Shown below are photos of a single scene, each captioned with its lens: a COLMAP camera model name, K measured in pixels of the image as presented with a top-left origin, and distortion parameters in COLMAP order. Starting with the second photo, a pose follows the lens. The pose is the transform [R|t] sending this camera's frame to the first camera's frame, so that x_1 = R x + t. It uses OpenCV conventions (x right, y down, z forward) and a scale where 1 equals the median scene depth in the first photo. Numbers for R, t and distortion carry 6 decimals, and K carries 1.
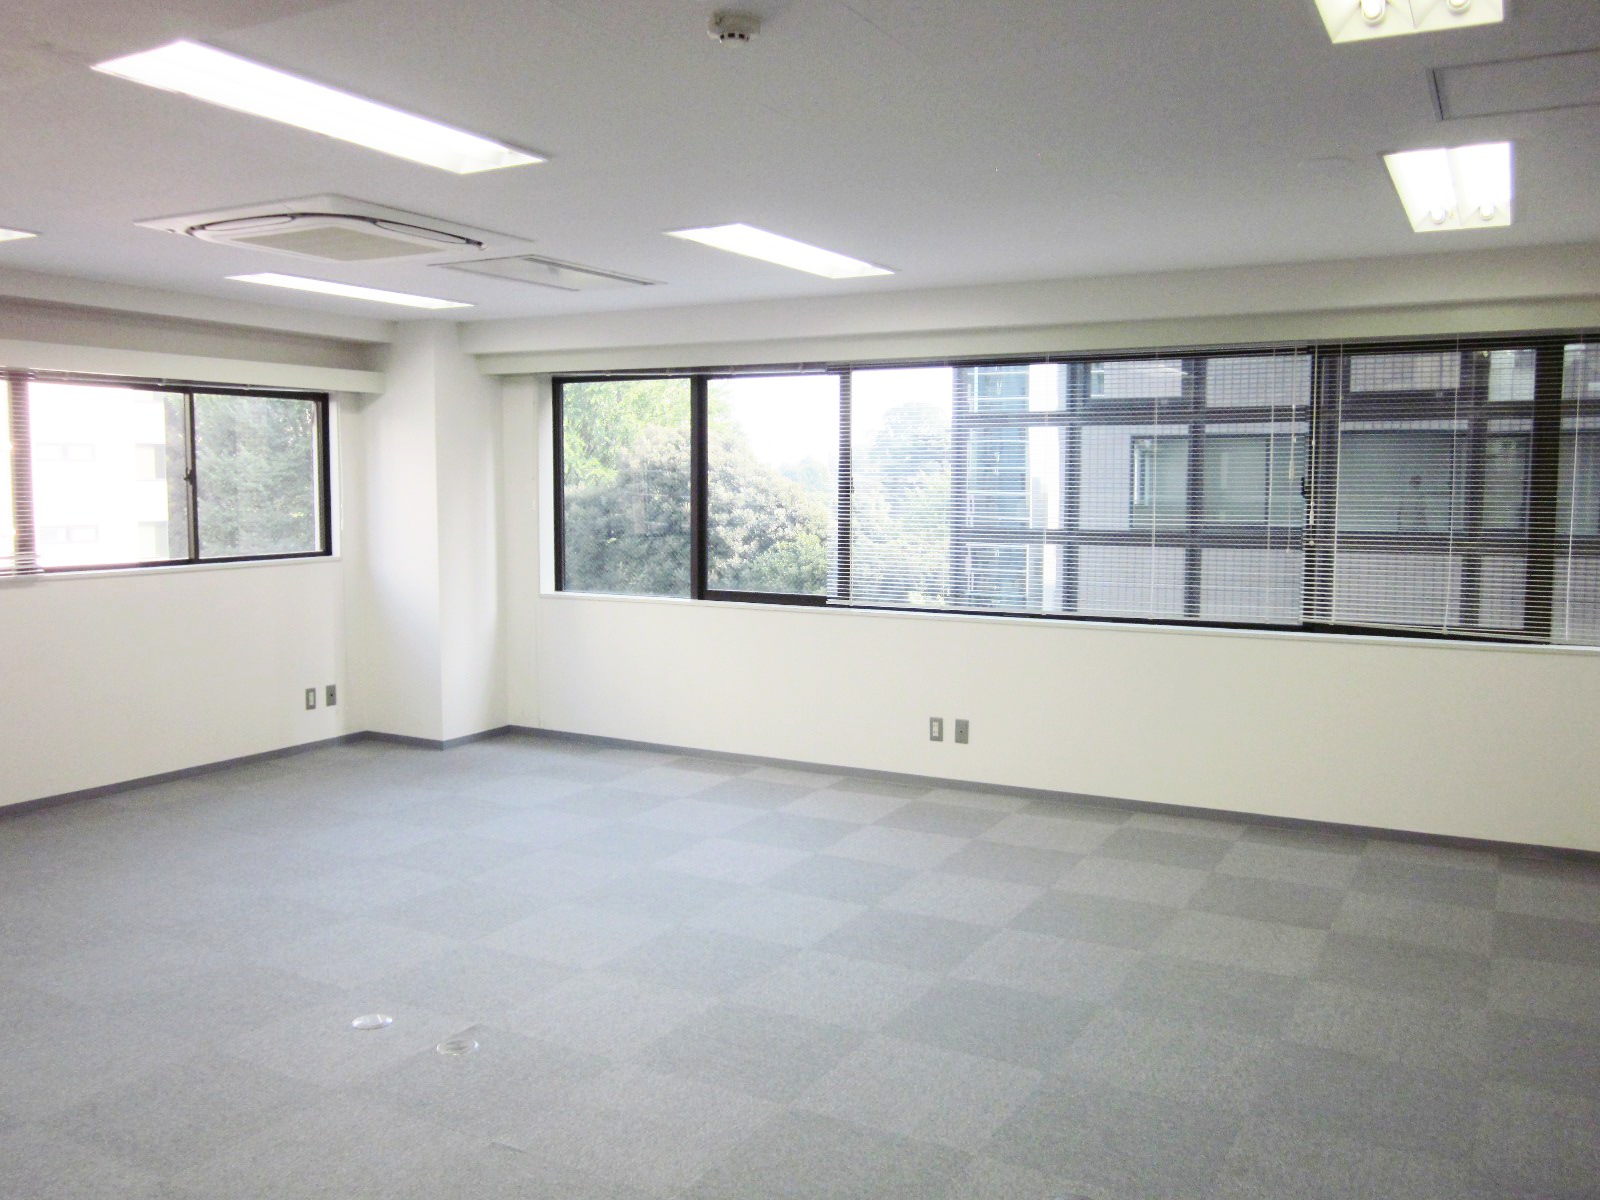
lens RADIAL K [[1382.9, 0, 800.0], [0, 1382.9, 600.0], [0, 0, 1]] dist [-0.008496, -0.002322]
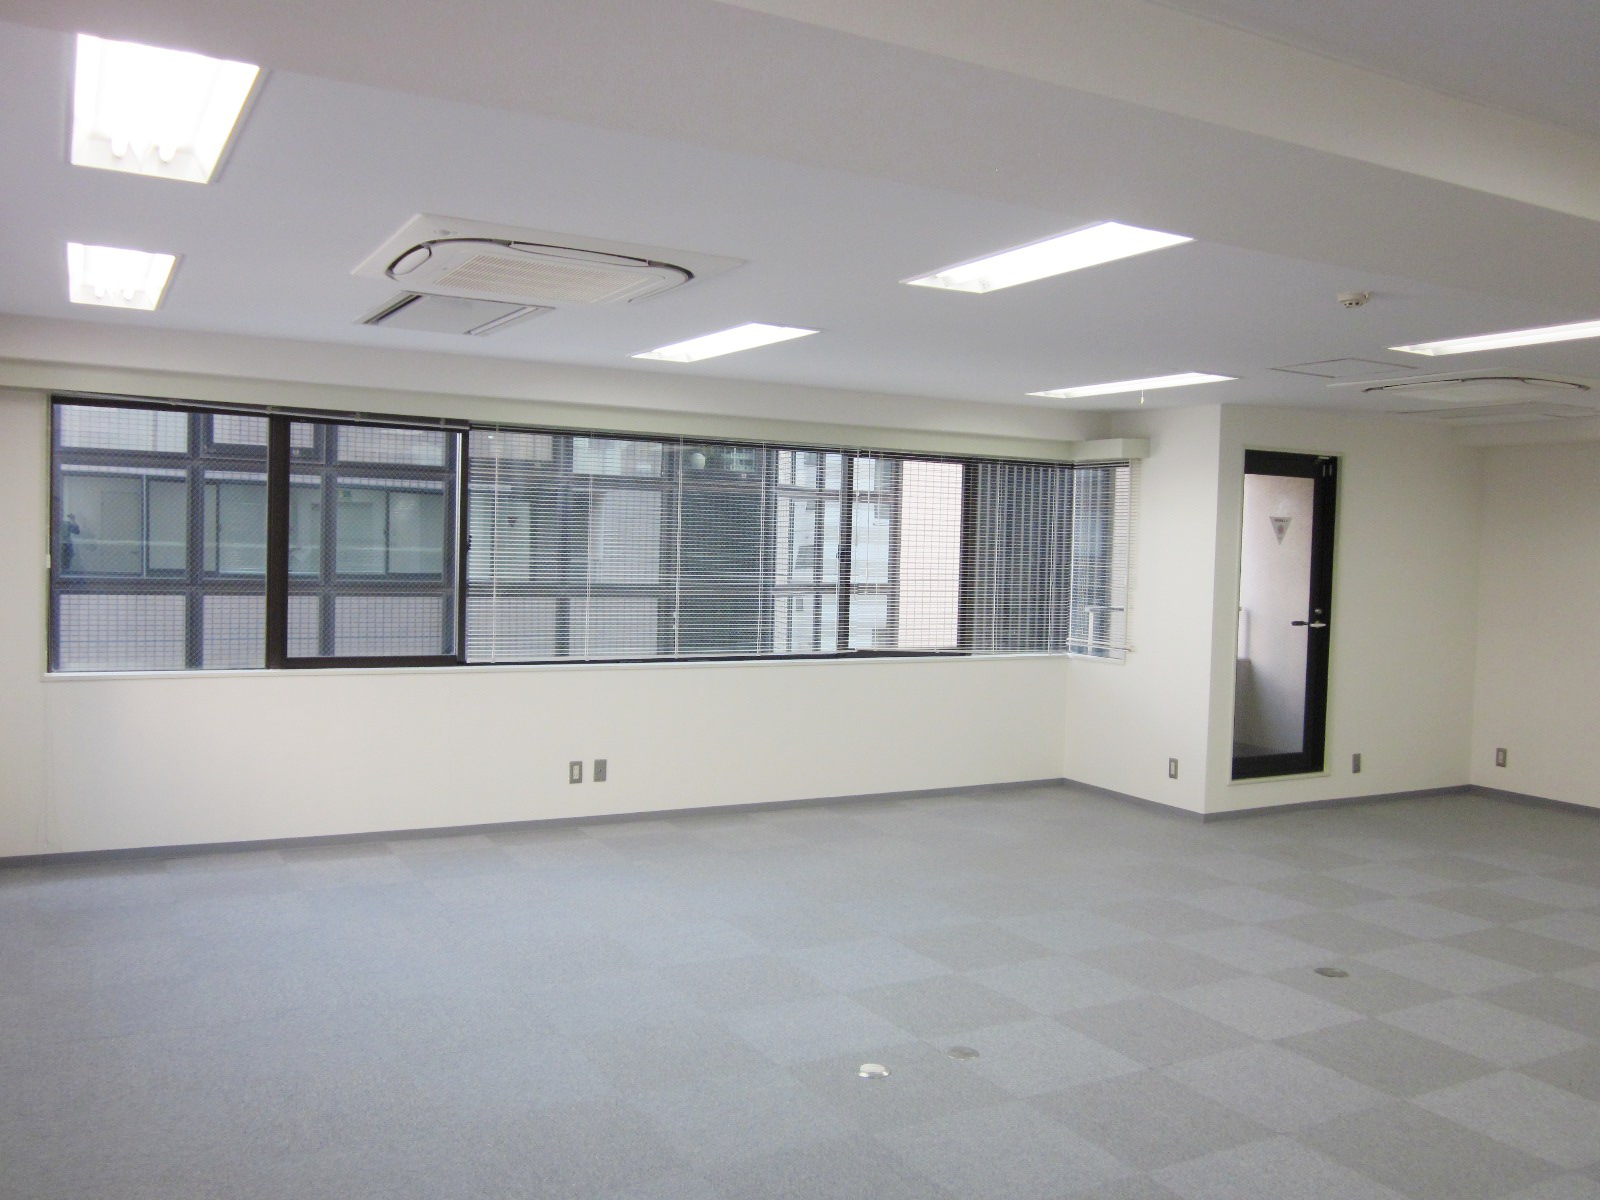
lens RADIAL K [[1332.1, 0, 800.0], [0, 1332.1, 606.8], [0, 0, 1]] dist [-0.033001, -0.001116]
pose [[0.529453, -0.027331, 0.847899, -0.620554], [0.046479, 0.998914, 0.003176, -0.027151], [-0.847065, 0.037728, 0.530148, 0.275031]]
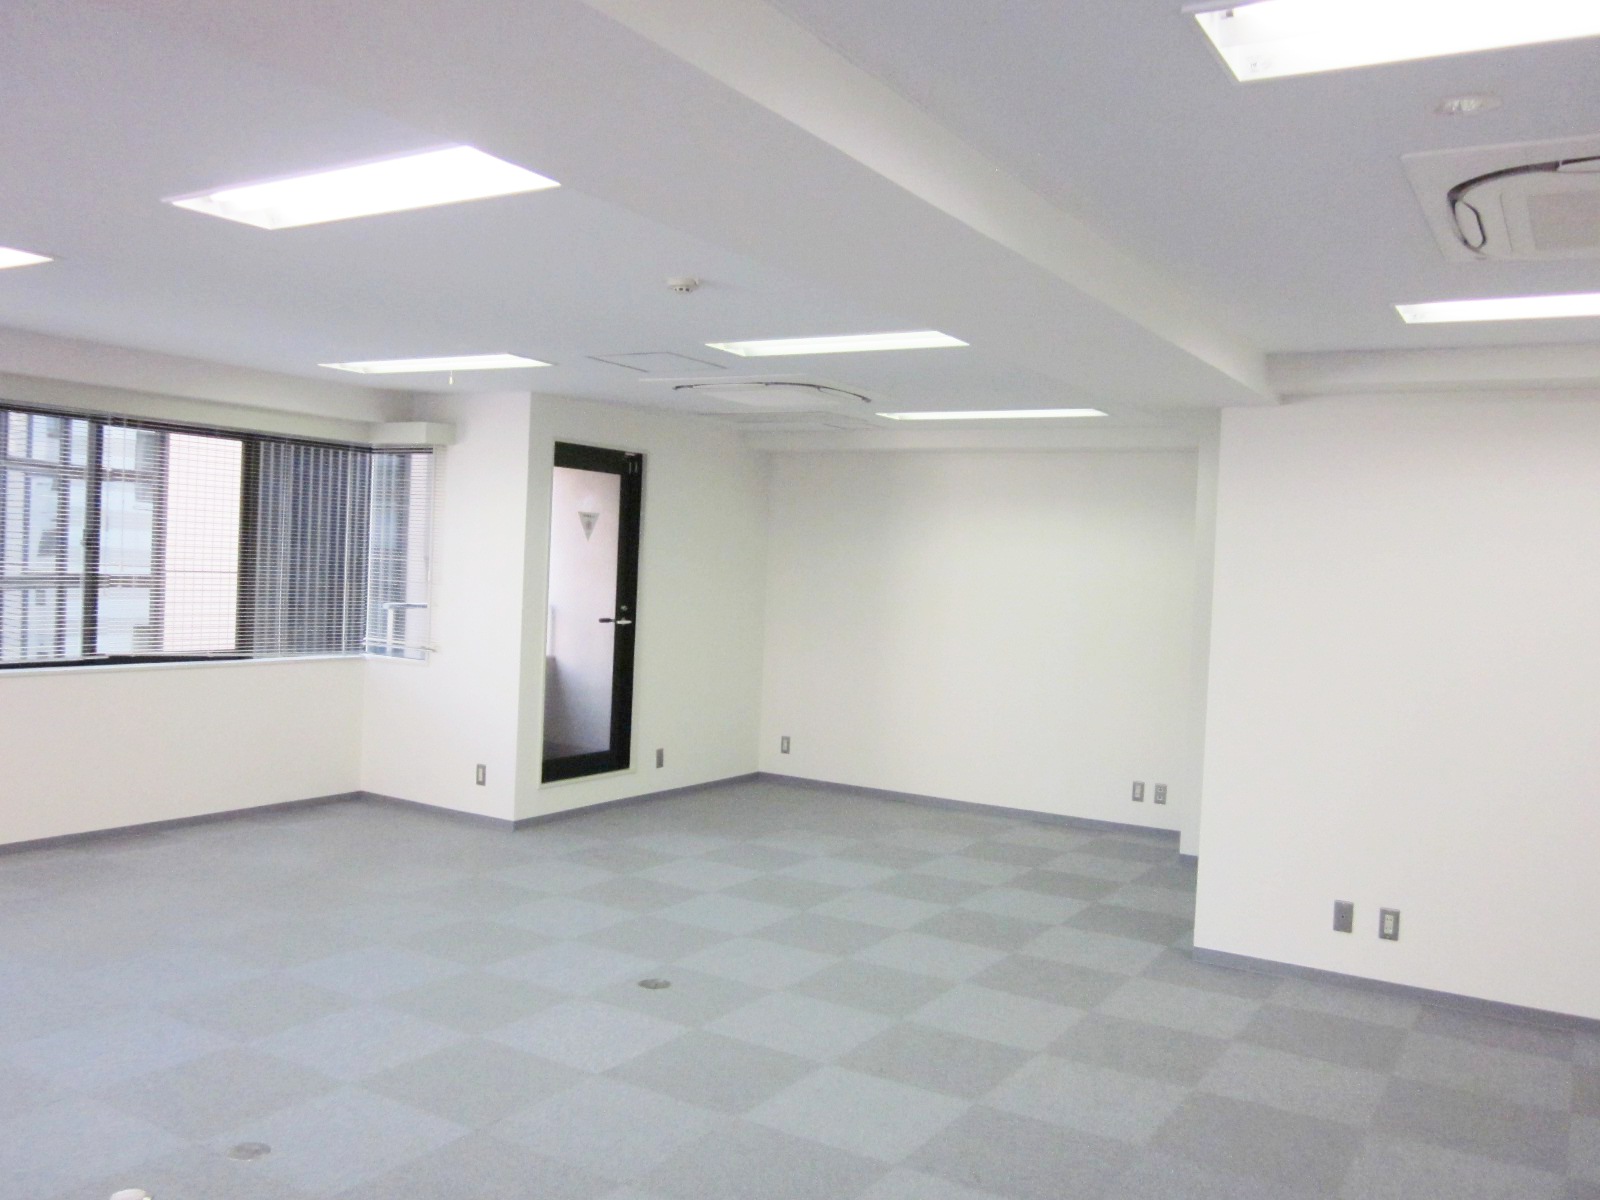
lens RADIAL K [[1332.1, 0, 800.0], [0, 1332.1, 606.8], [0, 0, 1]] dist [-0.033001, -0.001116]
pose [[0.036418, -0.031994, 0.998824, -0.563611], [0.038124, 0.998804, 0.030603, -0.028938], [-0.998609, 0.036964, 0.037594, 0.303094]]
